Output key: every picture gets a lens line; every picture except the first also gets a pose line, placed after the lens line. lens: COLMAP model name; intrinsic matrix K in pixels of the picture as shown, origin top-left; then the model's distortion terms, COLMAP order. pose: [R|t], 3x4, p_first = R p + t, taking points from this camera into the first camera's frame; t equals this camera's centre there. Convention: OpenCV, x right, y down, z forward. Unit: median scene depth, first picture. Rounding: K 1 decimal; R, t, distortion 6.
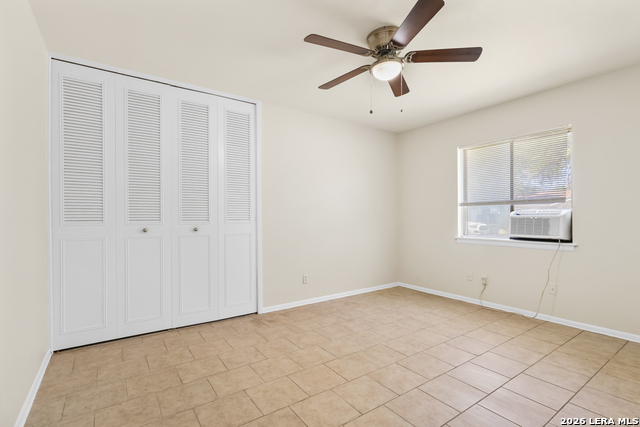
lens RADIAL K [[307.4, 0, 318.1], [0, 307.4, 217.2], [0, 0, 1]] dist [0.011789, -0.000056]
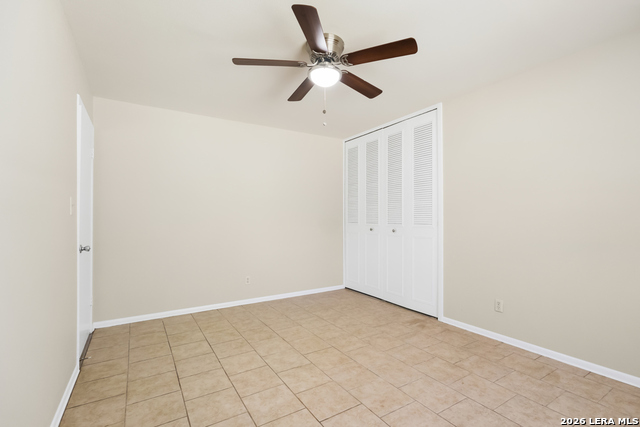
lens RADIAL K [[307.4, 0, 333.0], [0, 307.4, 216.4], [0, 0, 1]] dist [0.011789, -0.000056]
pose [[-0.054877, -0.007382, -0.998466, 1.029062], [0.003061, 0.999967, -0.007562, -0.012744], [0.998488, -0.003471, -0.054852, 0.917700]]
